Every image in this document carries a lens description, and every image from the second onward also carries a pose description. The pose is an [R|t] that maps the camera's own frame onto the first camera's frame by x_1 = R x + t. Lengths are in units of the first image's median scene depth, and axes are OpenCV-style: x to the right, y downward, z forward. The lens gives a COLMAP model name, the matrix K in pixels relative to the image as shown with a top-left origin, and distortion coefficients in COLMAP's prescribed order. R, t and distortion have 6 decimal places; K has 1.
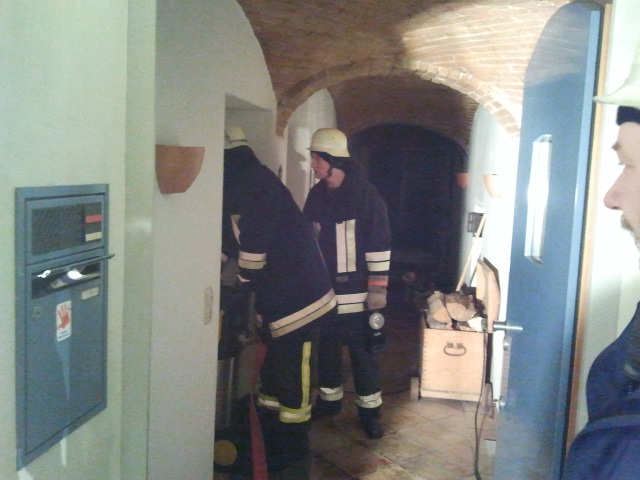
lens RADIAL K [[748.3, 0, 320.0], [0, 748.3, 240.0], [0, 0, 1]] dist [-0.011883, -0.023219]
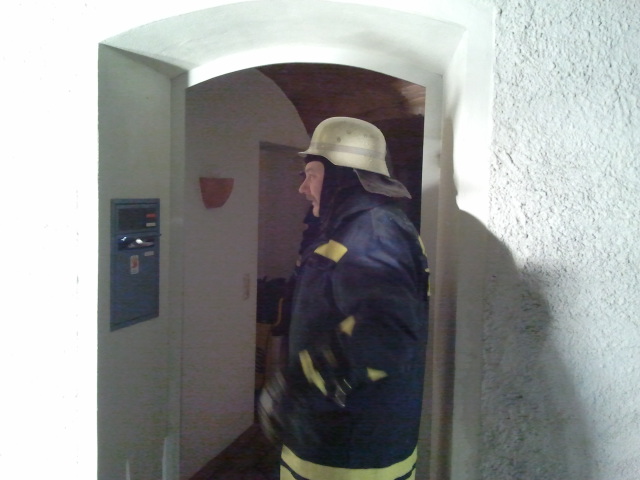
lens RADIAL K [[748.3, 0, 320.0], [0, 748.3, 240.0], [0, 0, 1]] dist [-0.011883, -0.023219]
pose [[0.989112, -0.020445, -0.145736, 0.416056], [0.014292, 0.998967, -0.043140, 0.125292], [0.146467, 0.040588, 0.988383, -0.860553]]
